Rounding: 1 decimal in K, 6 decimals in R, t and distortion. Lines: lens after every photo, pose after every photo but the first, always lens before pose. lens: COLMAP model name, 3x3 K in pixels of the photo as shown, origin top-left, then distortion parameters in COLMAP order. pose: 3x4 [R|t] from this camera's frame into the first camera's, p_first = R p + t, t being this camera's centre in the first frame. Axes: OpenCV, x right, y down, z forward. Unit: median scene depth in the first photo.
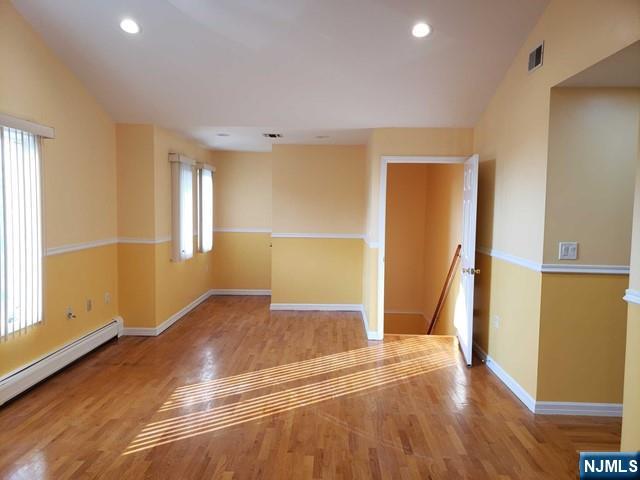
lens RADIAL K [[501.2, 0, 328.4], [0, 501.2, 229.6], [0, 0, 1]] dist [0.073496, -0.086305]
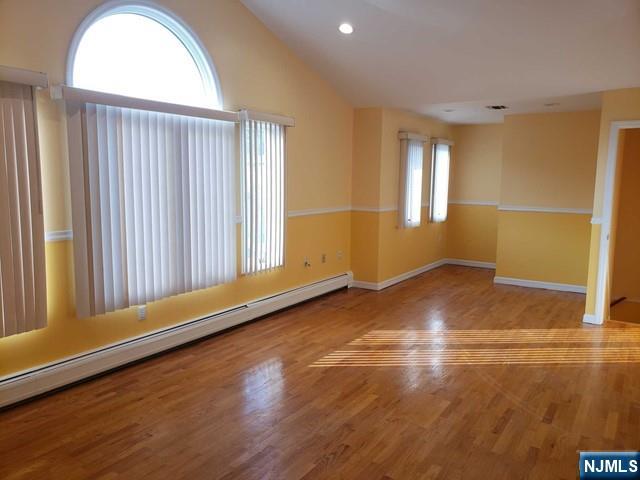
lens RADIAL K [[501.2, 0, 328.4], [0, 501.2, 229.6], [0, 0, 1]] dist [0.073496, -0.086305]
pose [[0.852747, 0.050832, -0.519845, 0.166265], [-0.024068, 0.998020, 0.058108, 0.005086], [0.521769, -0.037040, 0.852282, -0.043902]]
